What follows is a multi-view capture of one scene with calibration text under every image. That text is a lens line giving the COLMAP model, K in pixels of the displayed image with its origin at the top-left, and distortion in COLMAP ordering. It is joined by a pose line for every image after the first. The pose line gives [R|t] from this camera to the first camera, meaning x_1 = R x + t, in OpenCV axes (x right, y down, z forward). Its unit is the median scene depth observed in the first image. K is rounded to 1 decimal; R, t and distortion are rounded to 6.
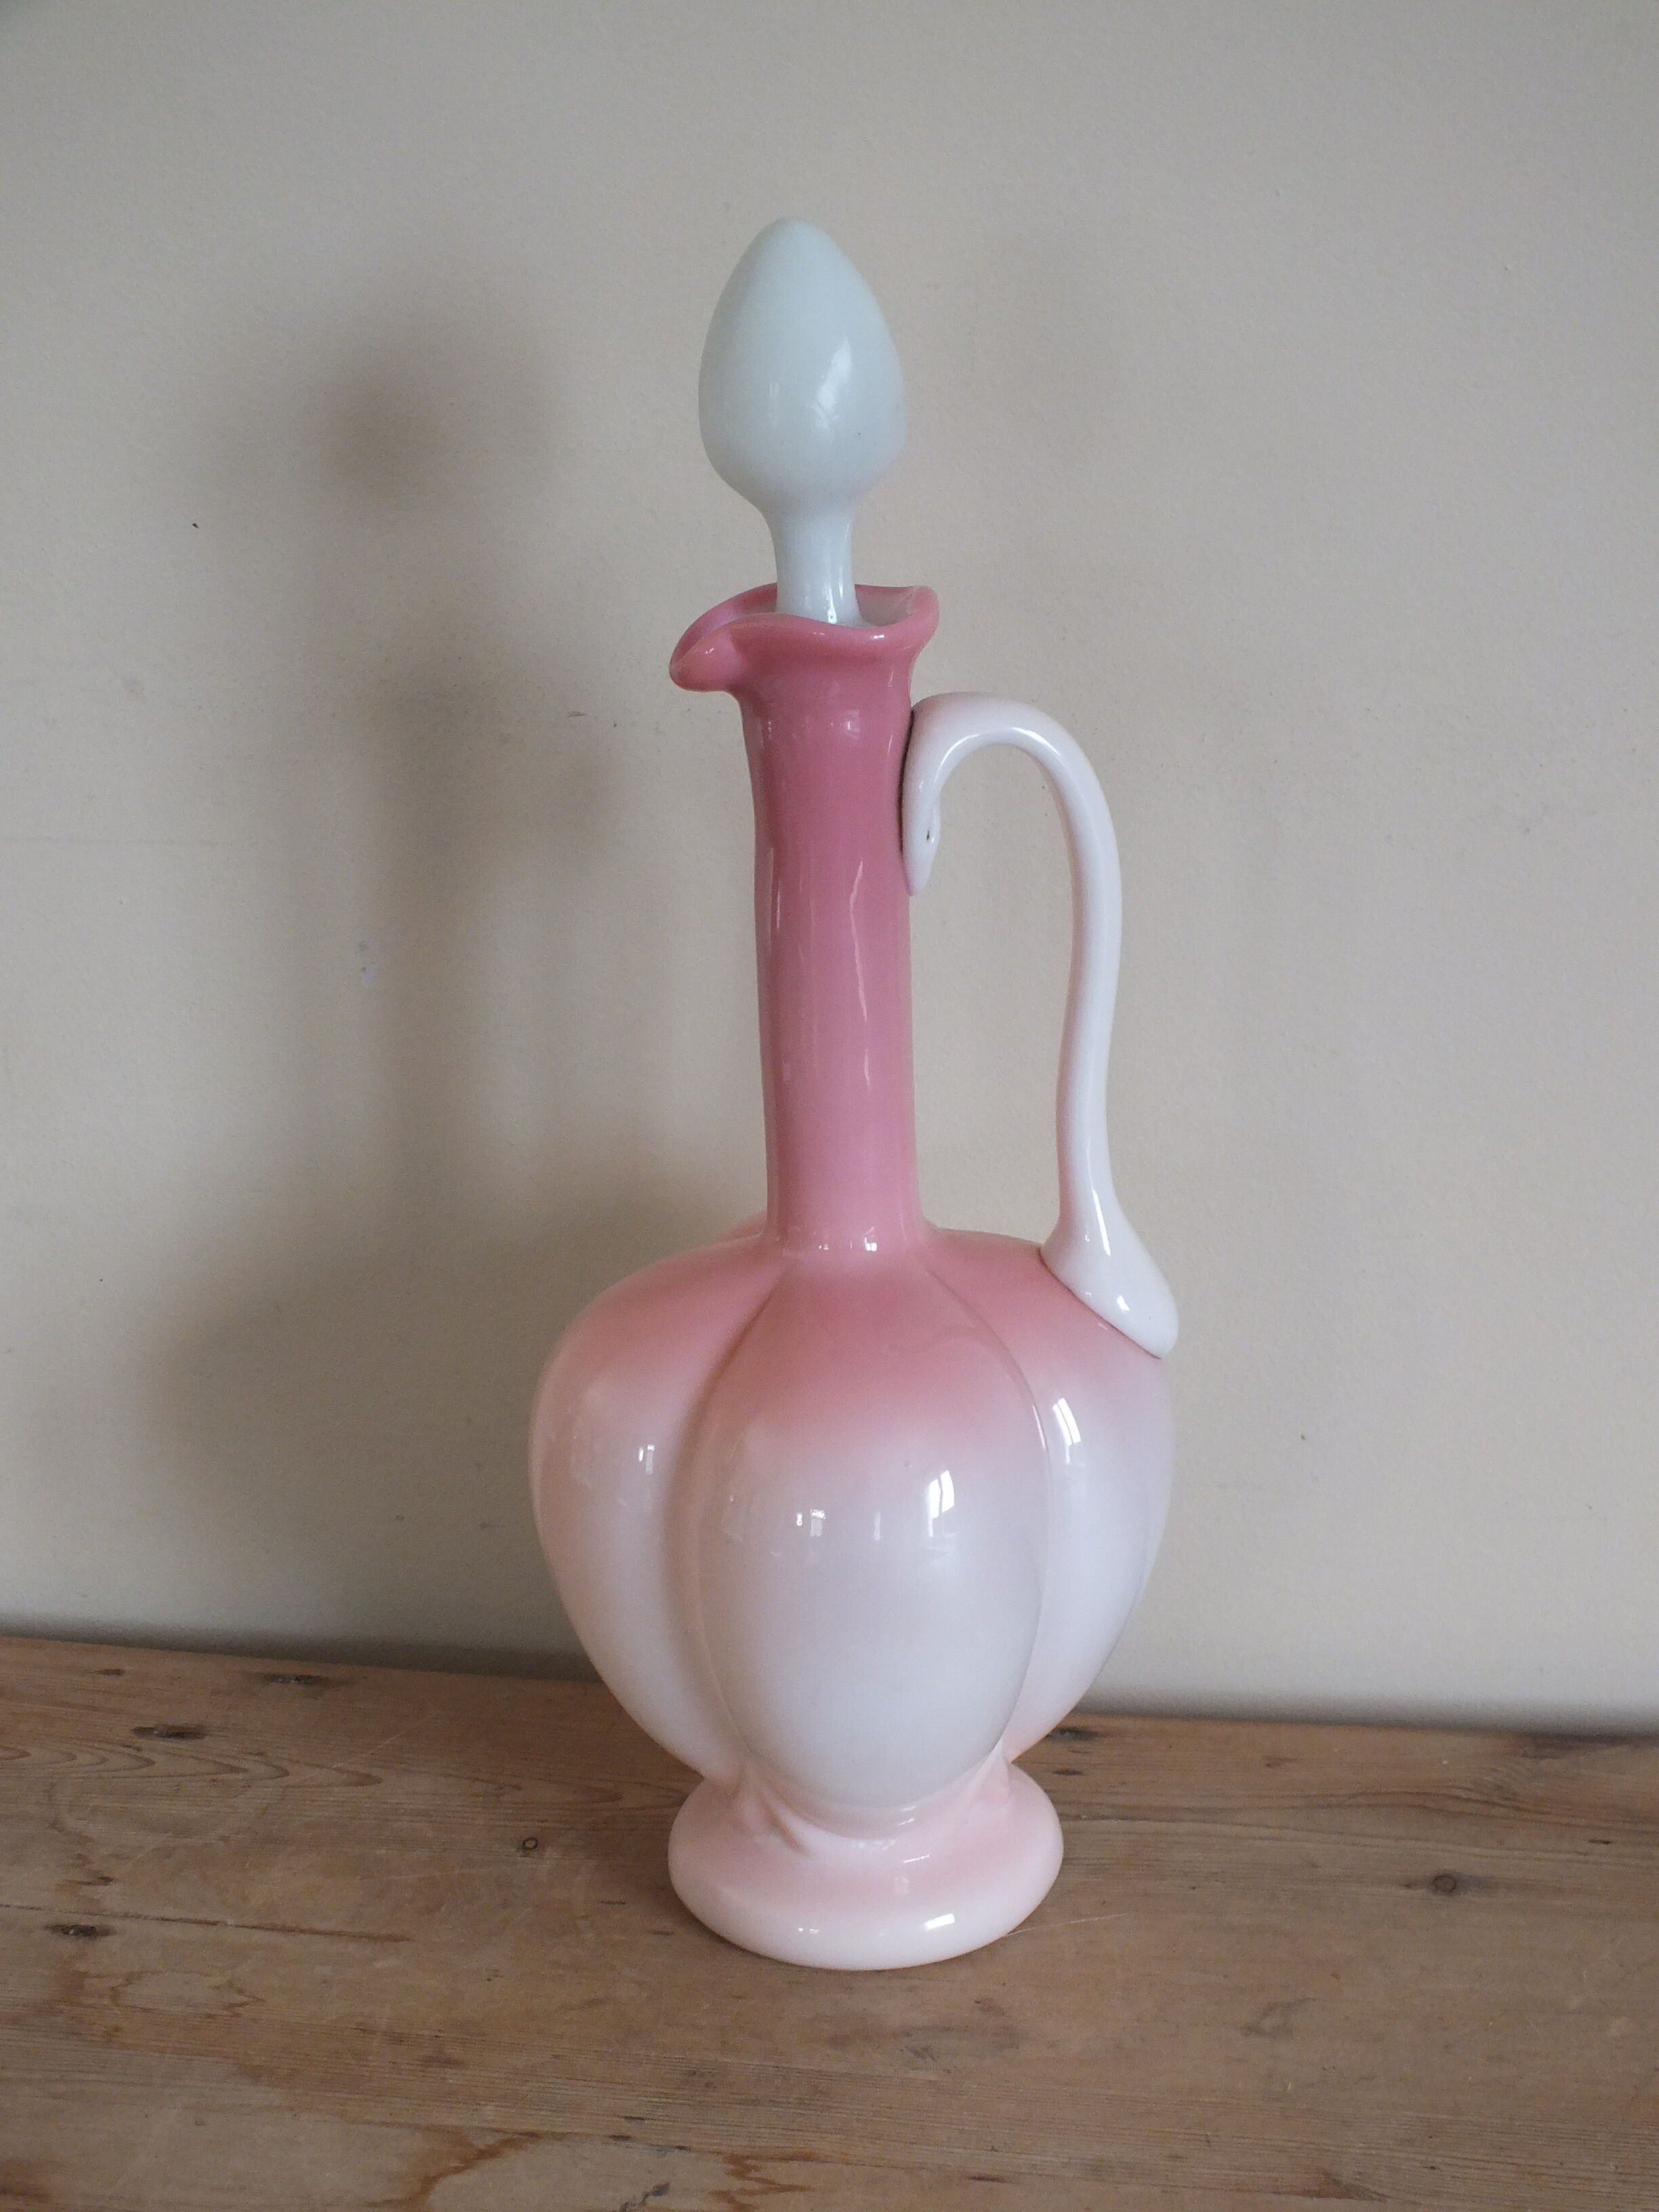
lens RADIAL K [[3387.3, 0, 829.5], [0, 3387.3, 1106.0], [0, 0, 1]] dist [-0.349974, 1.682569]
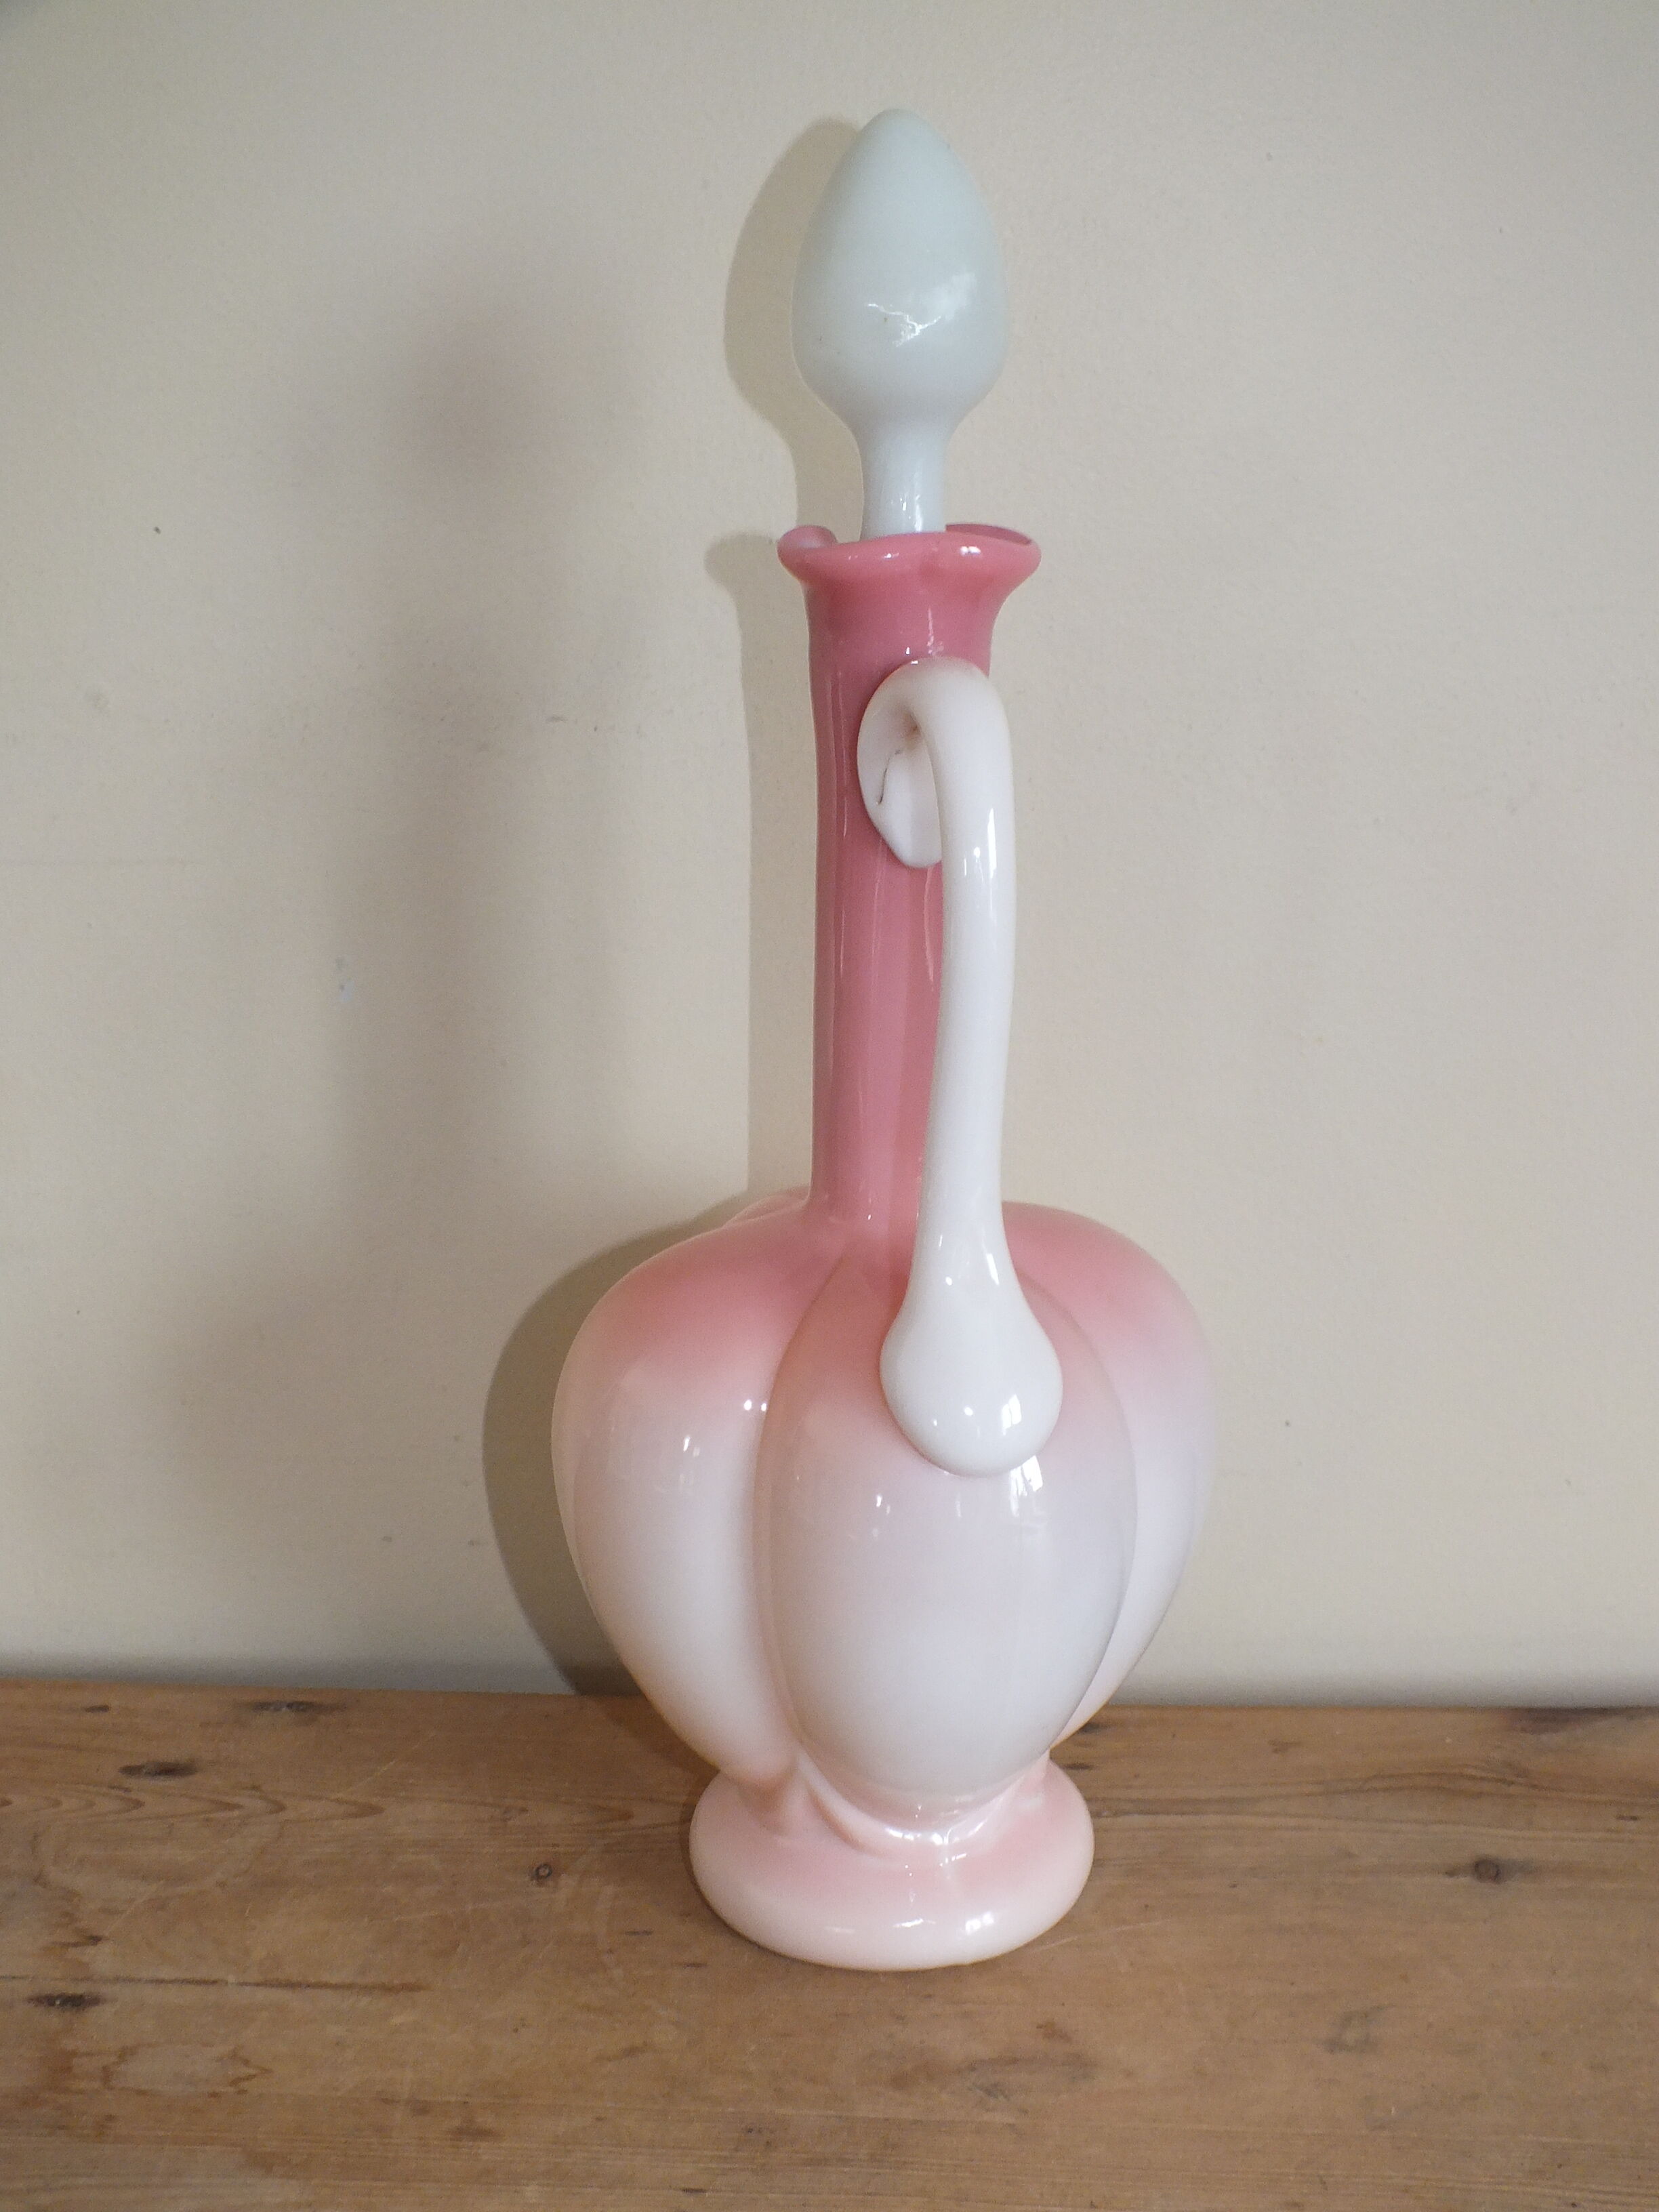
lens RADIAL K [[2442.6, 0, 790.8], [0, 2442.6, 1102.6], [0, 0, 1]] dist [-0.087068, 0.304210]
pose [[0.996862, -0.028176, 0.073972, -0.065824], [0.032306, 0.997951, -0.055232, 0.041206], [-0.072264, 0.057448, 0.995730, 0.289859]]
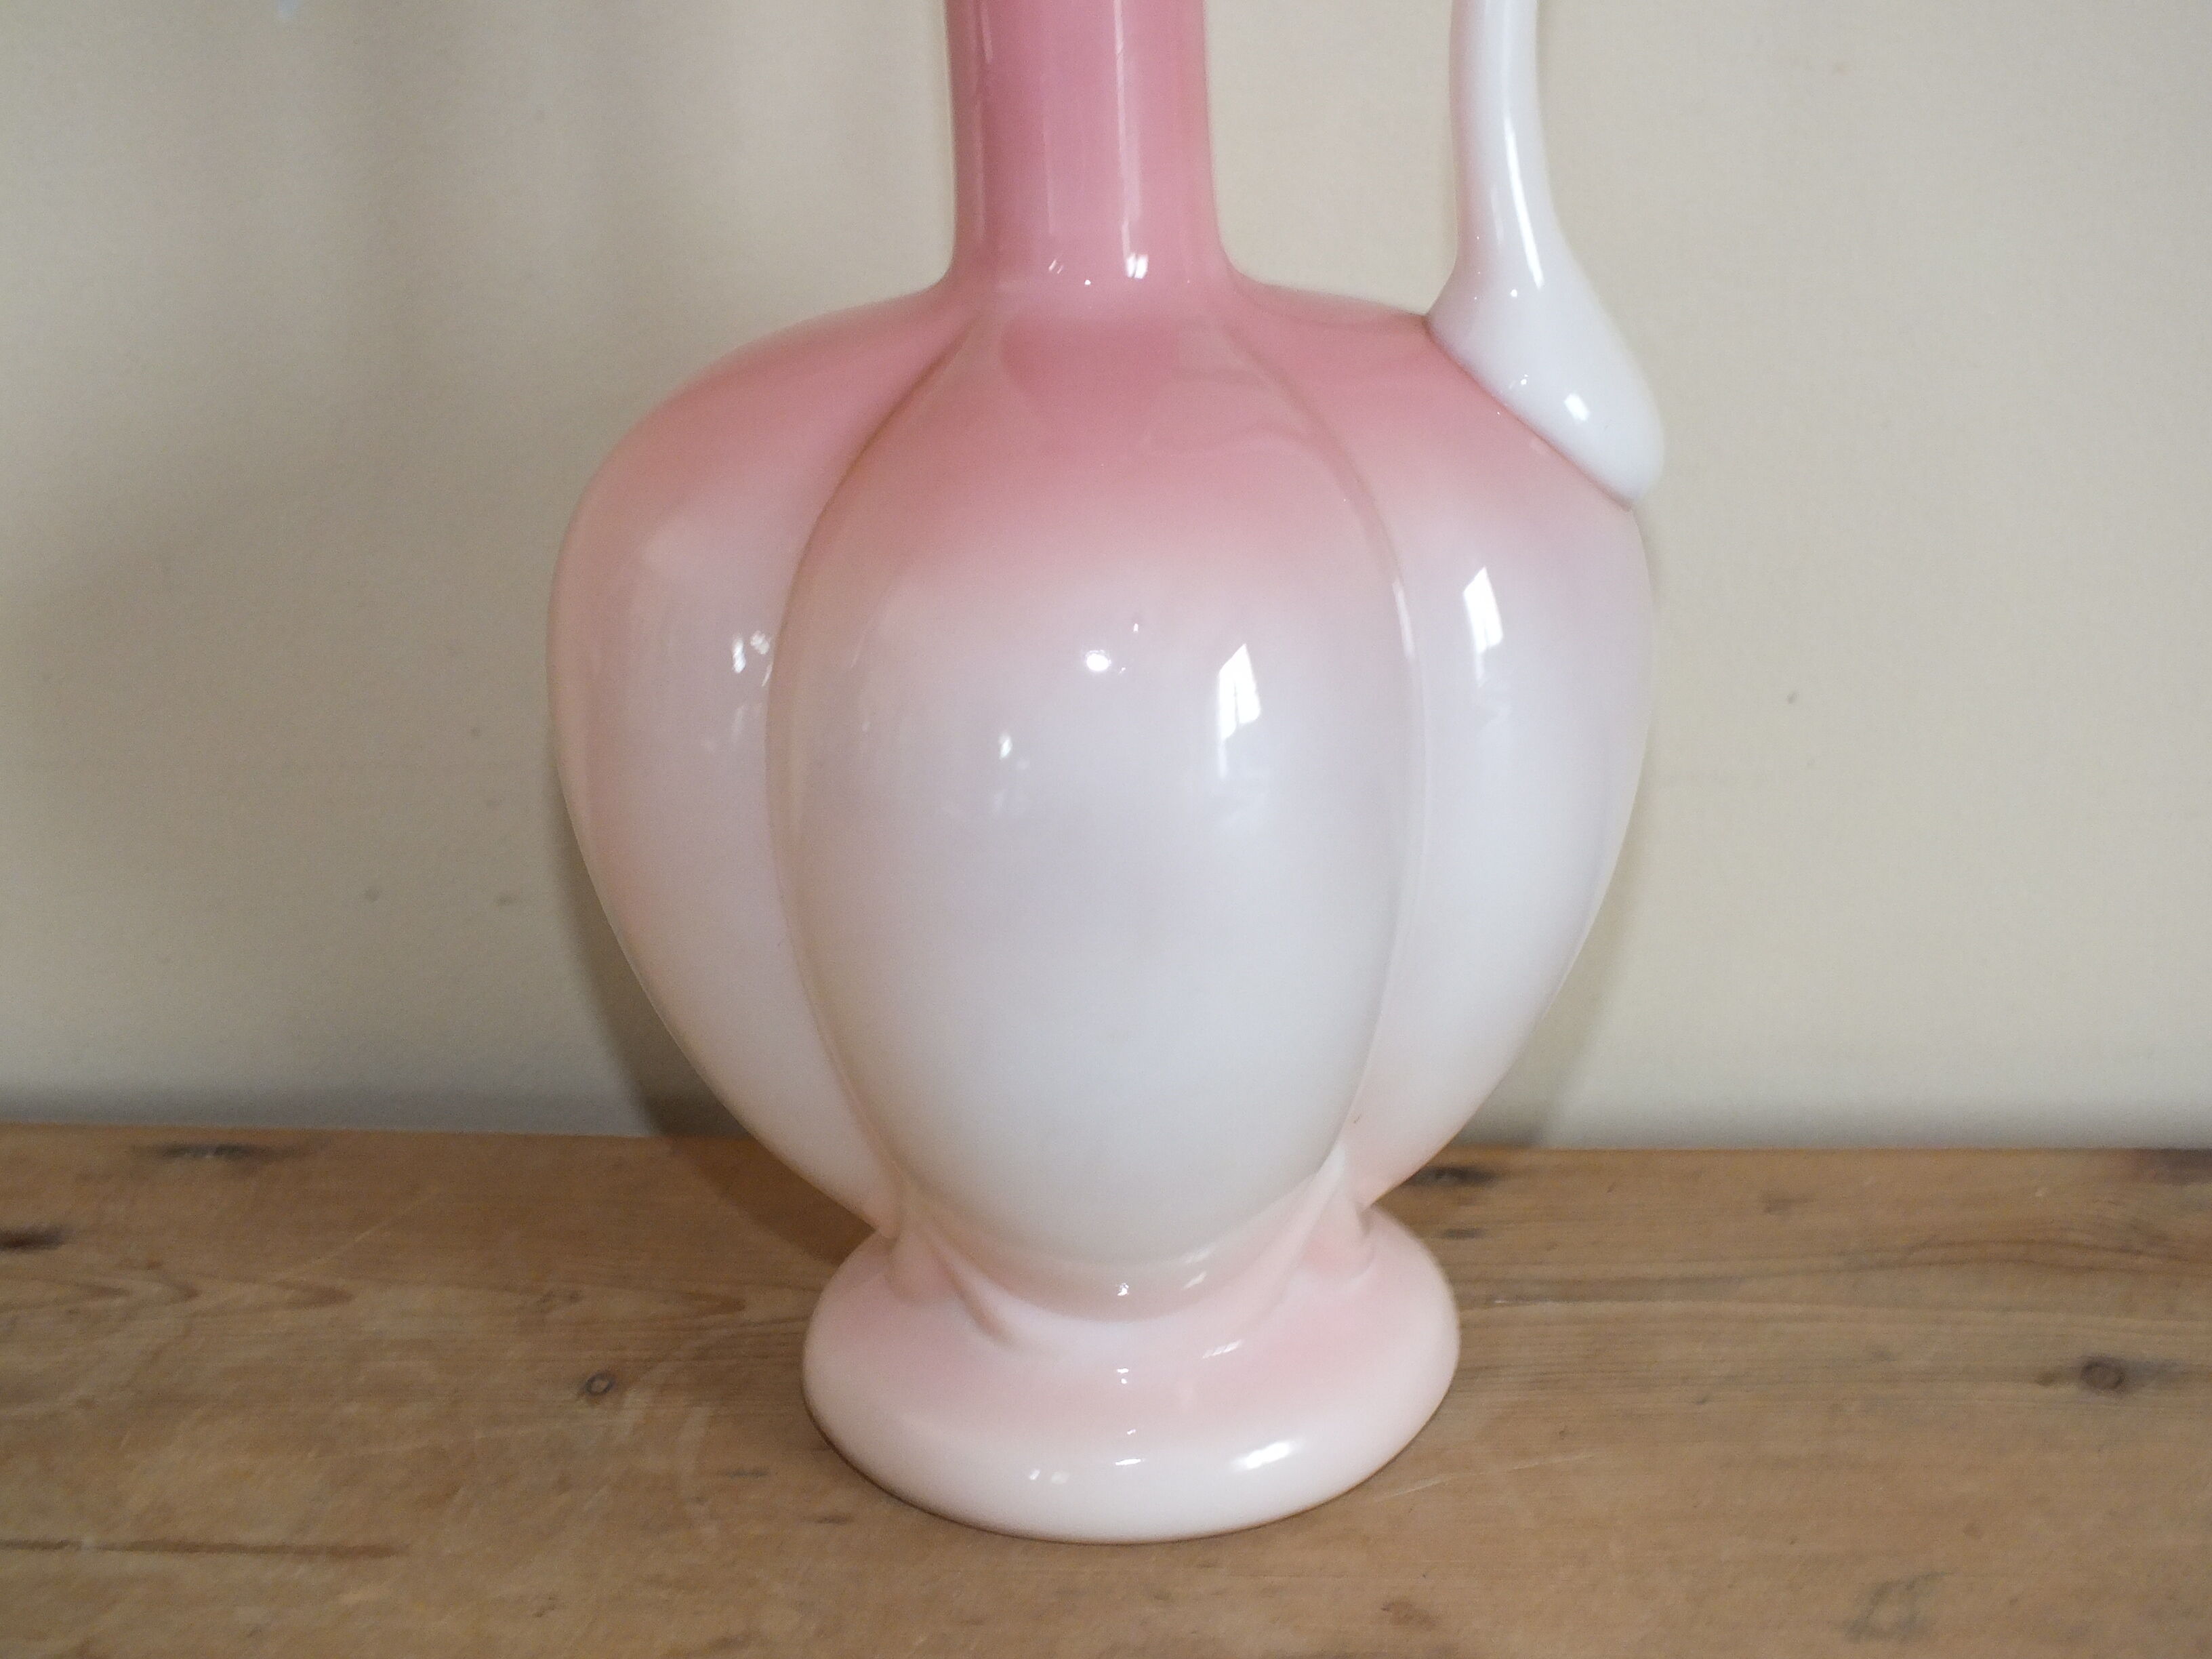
lens RADIAL K [[3387.3, 0, 1106.0], [0, 3387.3, 829.5], [0, 0, 1]] dist [-0.349974, 1.682569]
pose [[0.996433, -0.035540, 0.076536, -0.042239], [0.032824, 0.998796, 0.036451, 0.104381], [-0.077740, -0.033809, 0.996400, 0.404548]]
